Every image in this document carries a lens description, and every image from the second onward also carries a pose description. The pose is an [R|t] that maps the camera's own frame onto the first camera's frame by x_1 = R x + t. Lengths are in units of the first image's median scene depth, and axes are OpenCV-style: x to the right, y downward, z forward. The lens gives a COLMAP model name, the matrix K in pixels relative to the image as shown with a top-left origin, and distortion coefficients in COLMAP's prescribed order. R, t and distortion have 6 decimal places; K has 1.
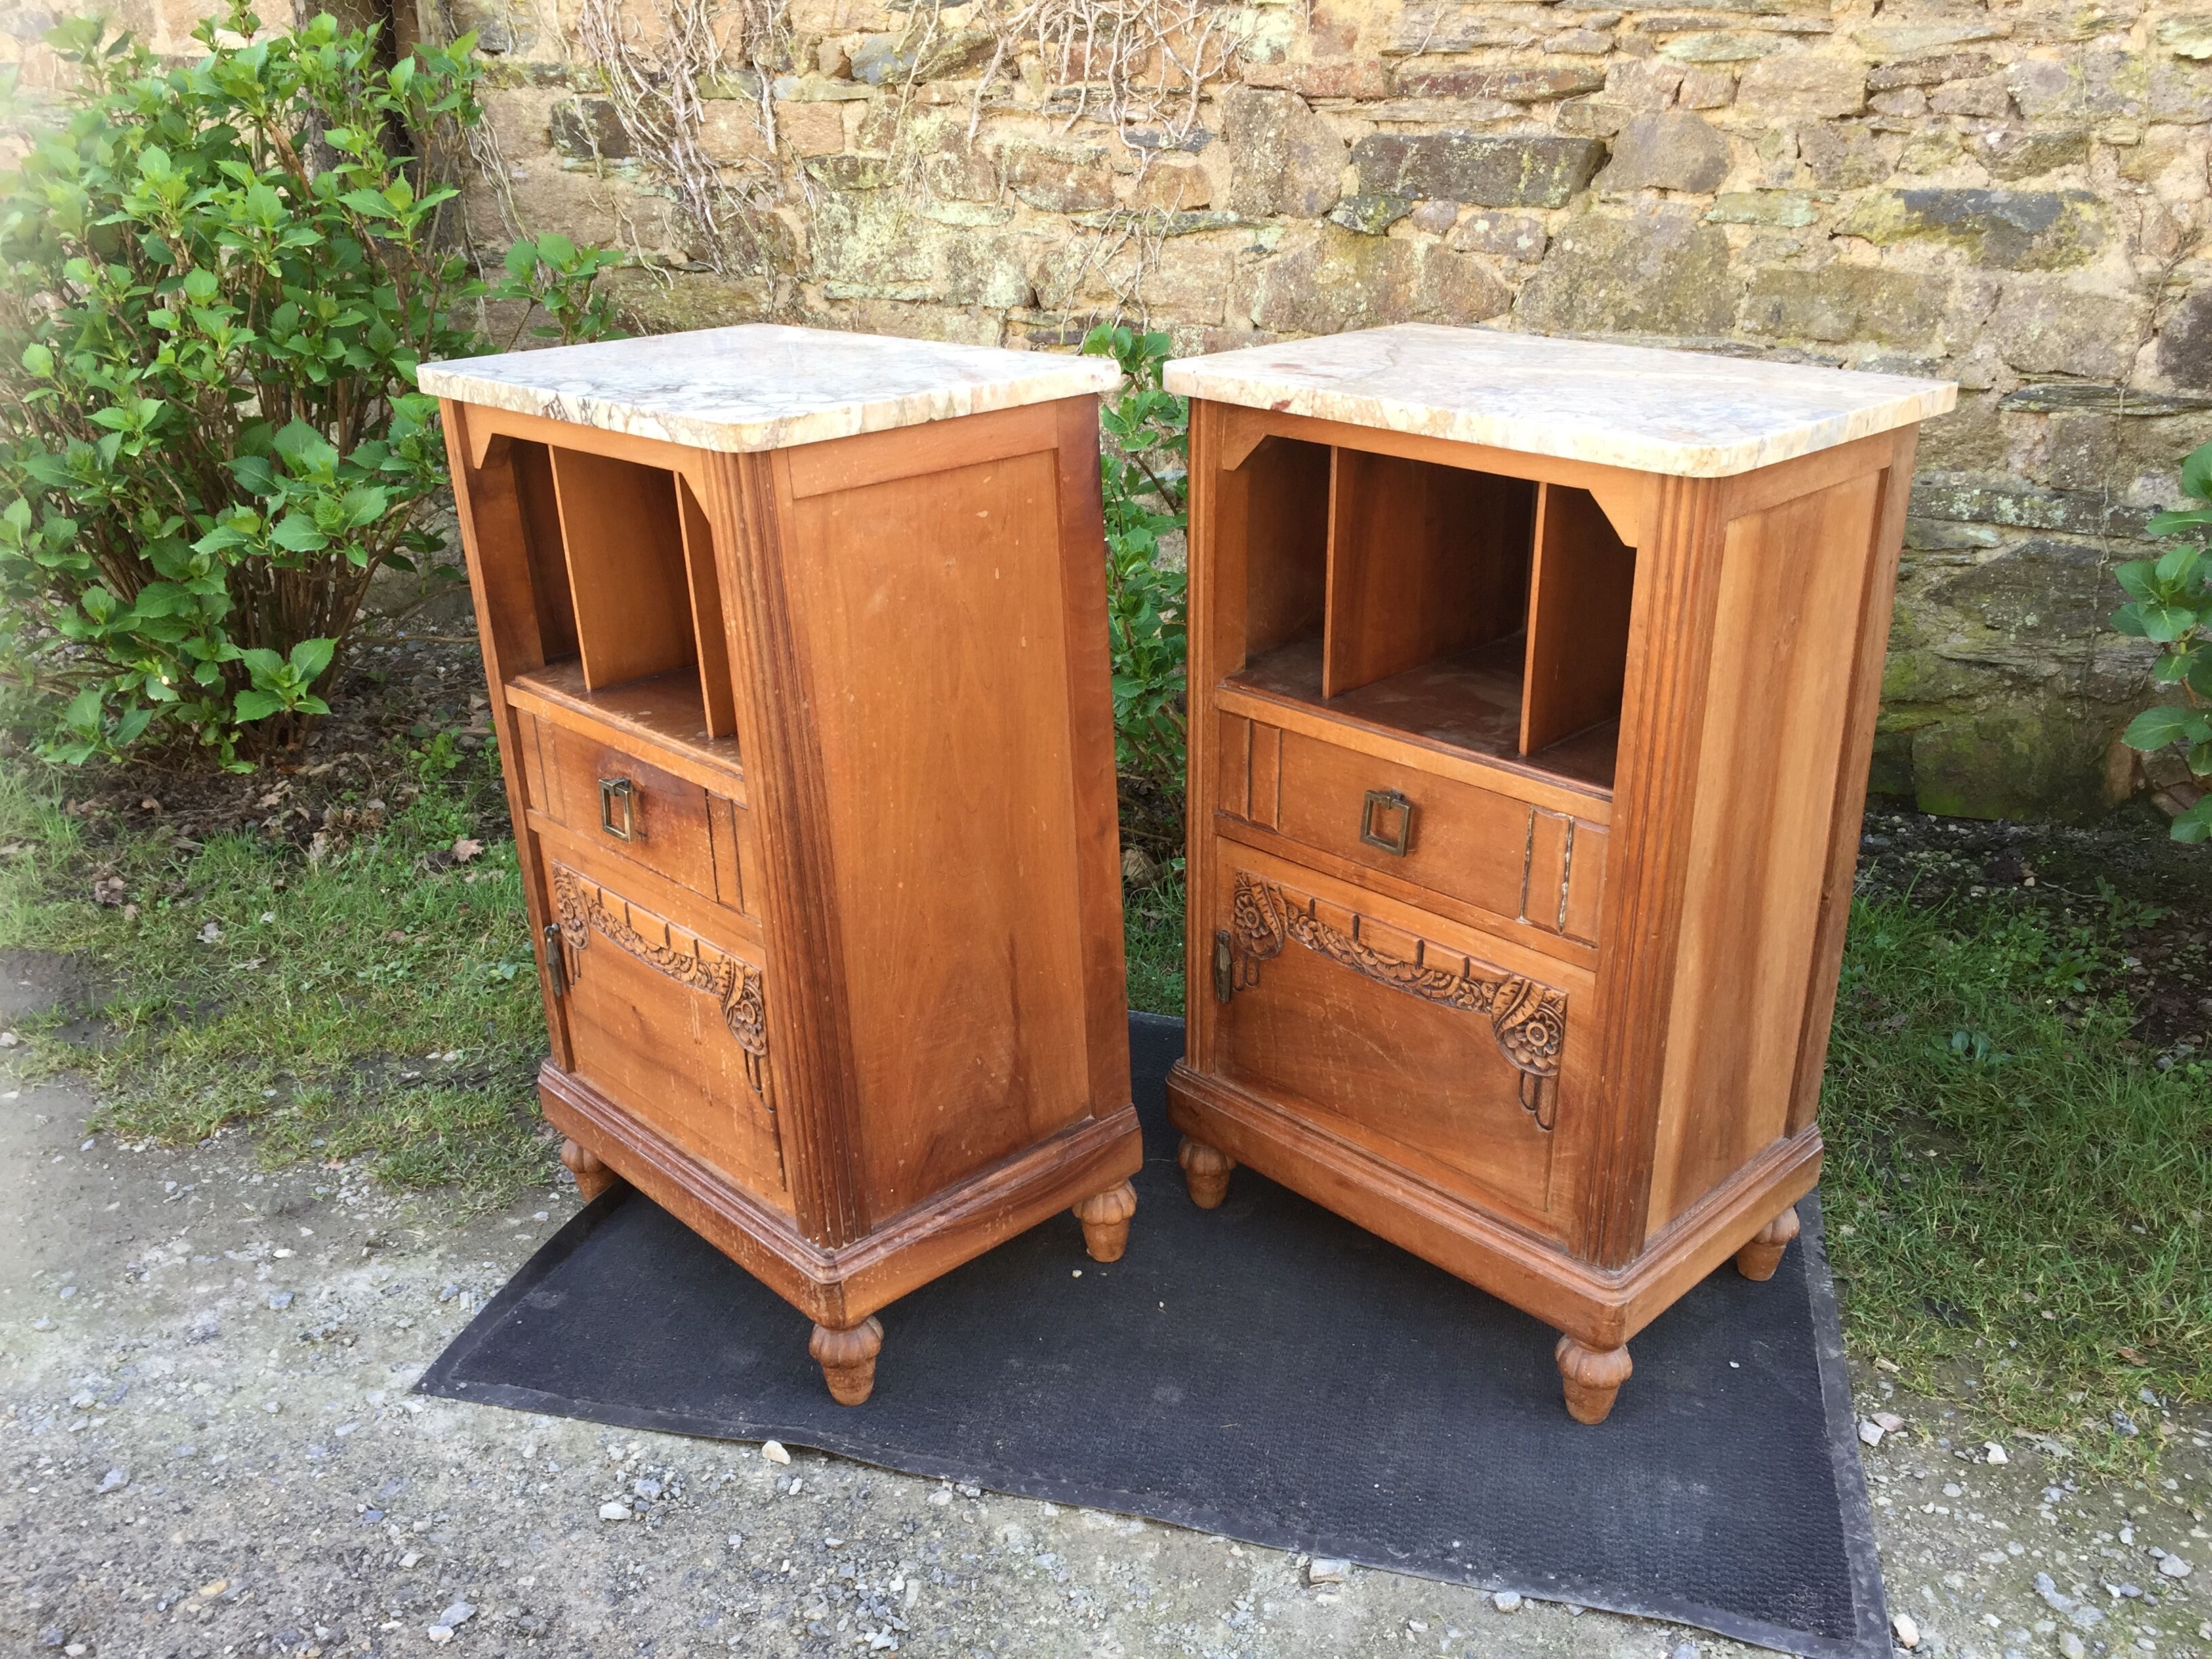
lens RADIAL K [[1896.5, 0, 1106.9], [0, 1896.5, 823.5], [0, 0, 1]] dist [0.078640, -0.106188]
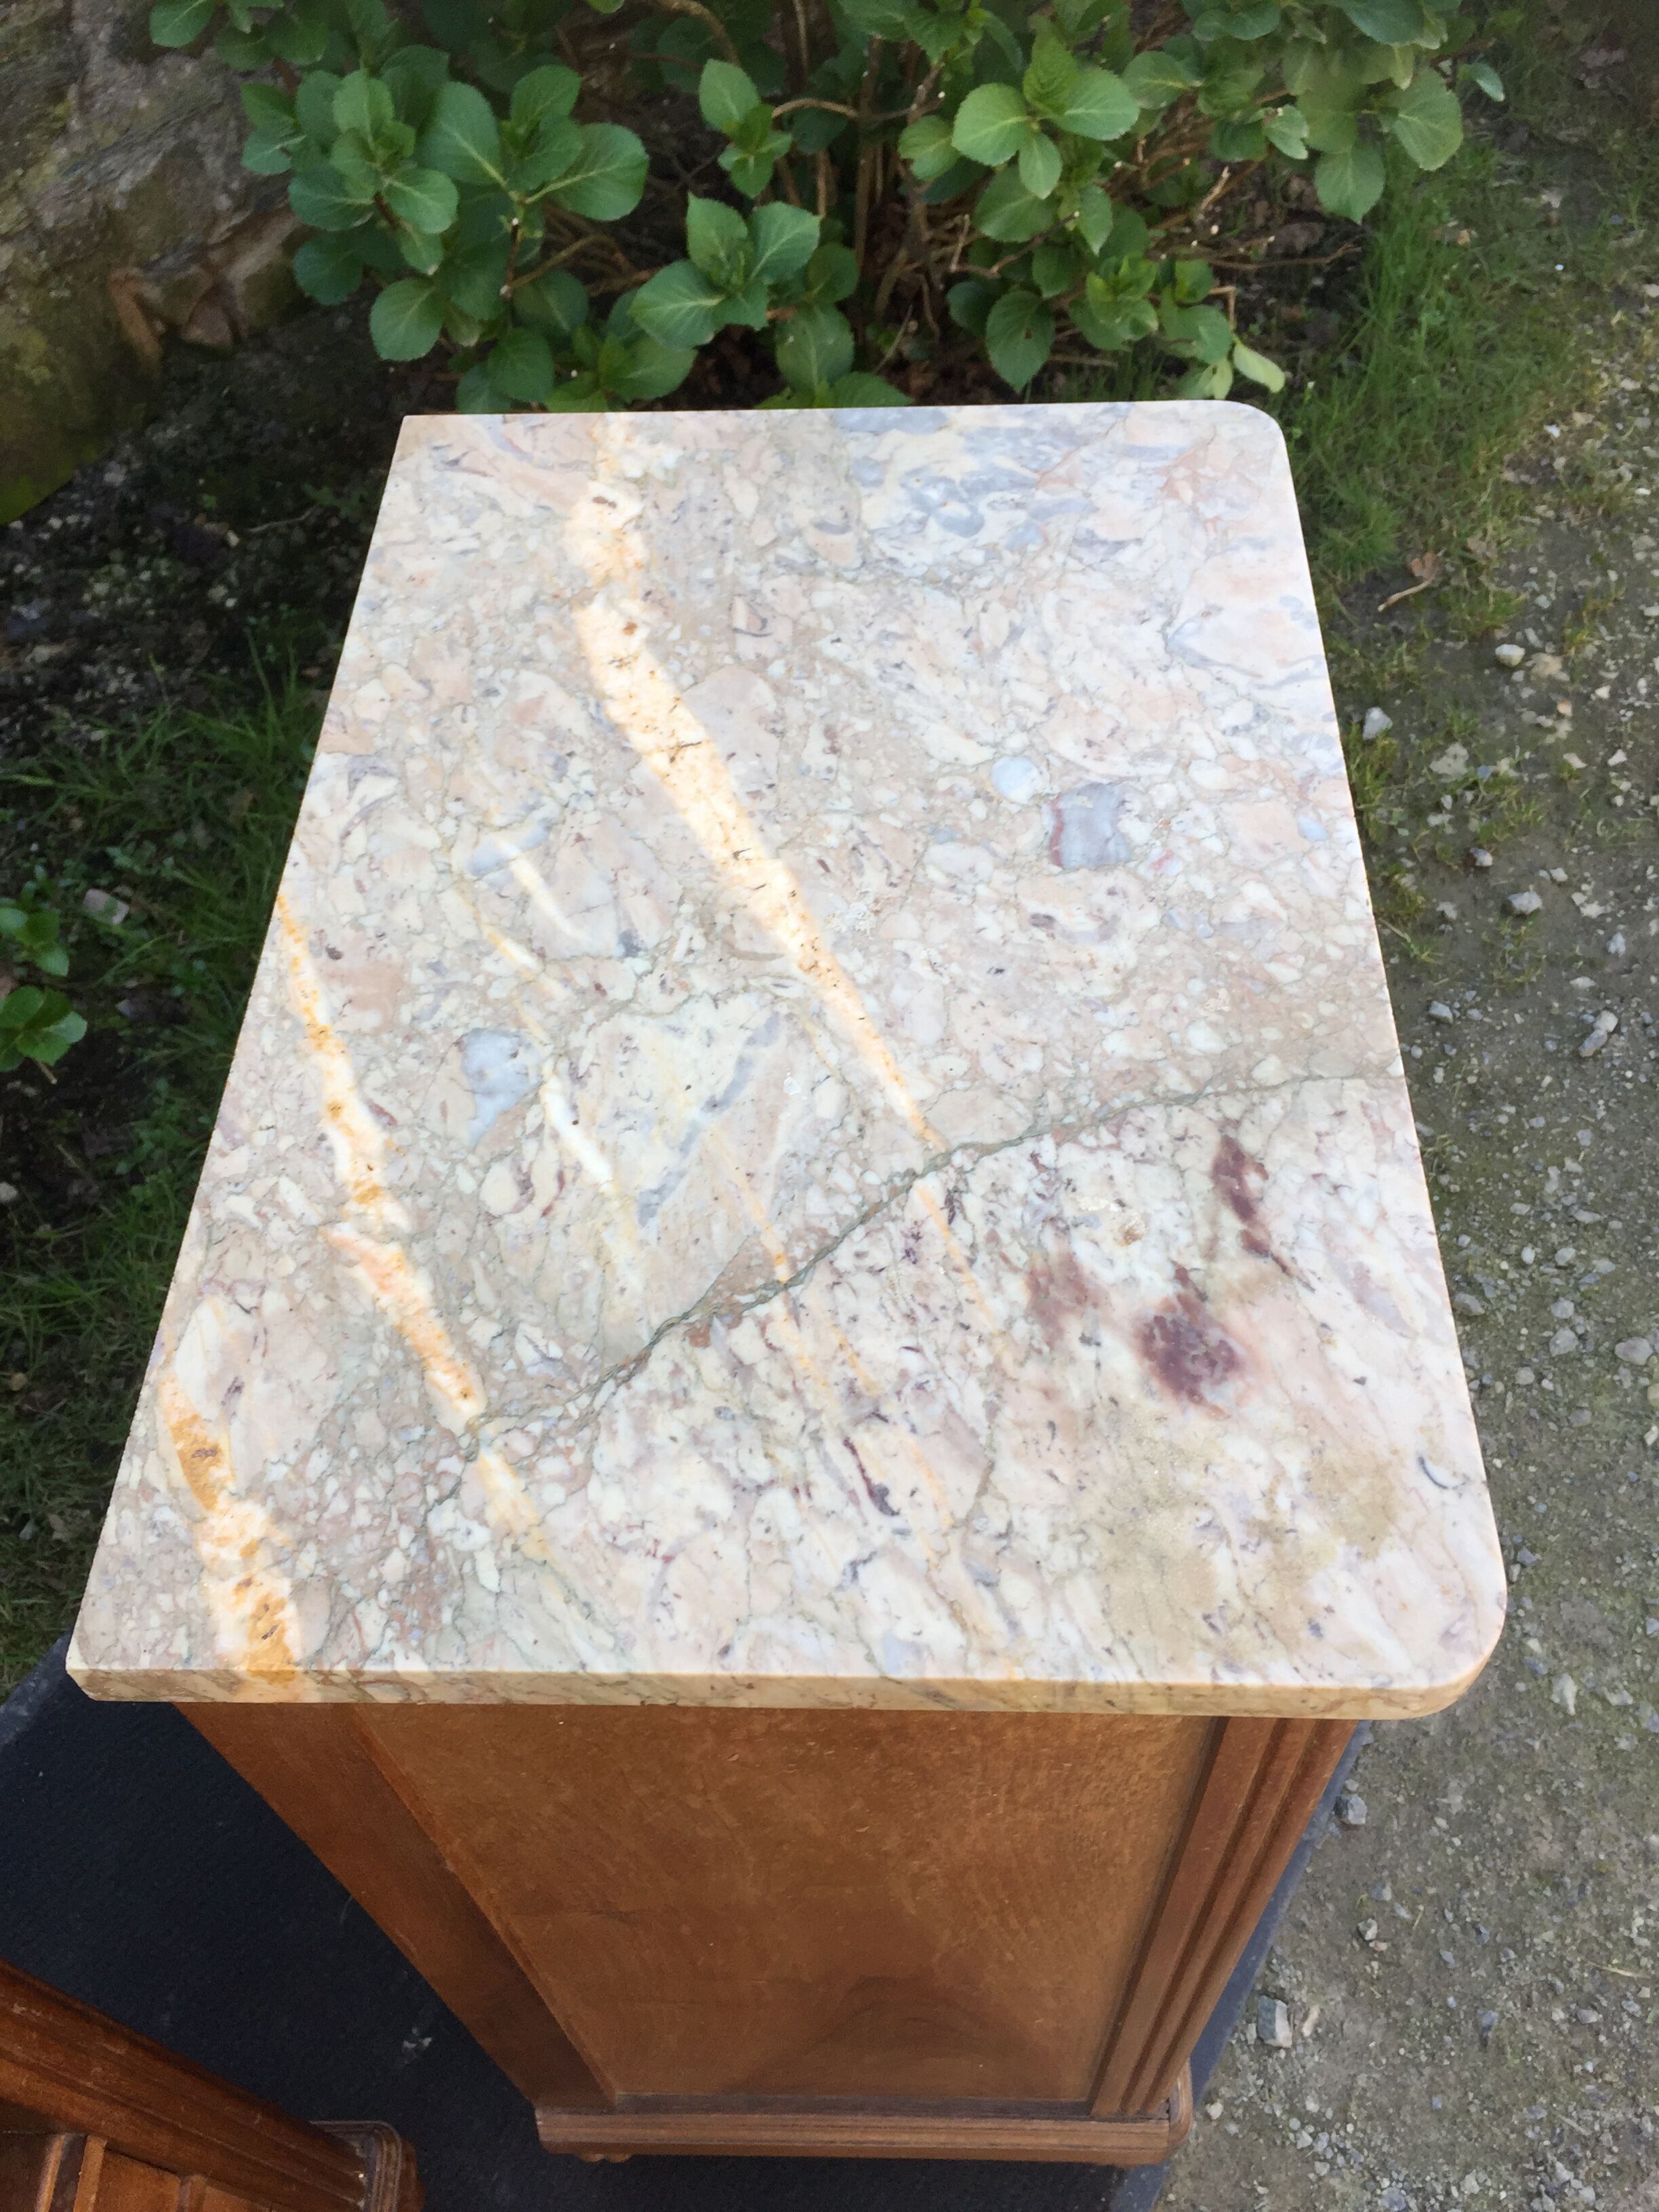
lens RADIAL K [[1896.5, 0, 846.2], [0, 1896.5, 1079.4], [0, 0, 1]] dist [0.078640, -0.106188]
pose [[0.289097, -0.788911, 0.542256, -0.041335], [0.395185, 0.614276, 0.683003, -0.283855], [-0.871924, 0.016837, 0.489351, 0.439815]]
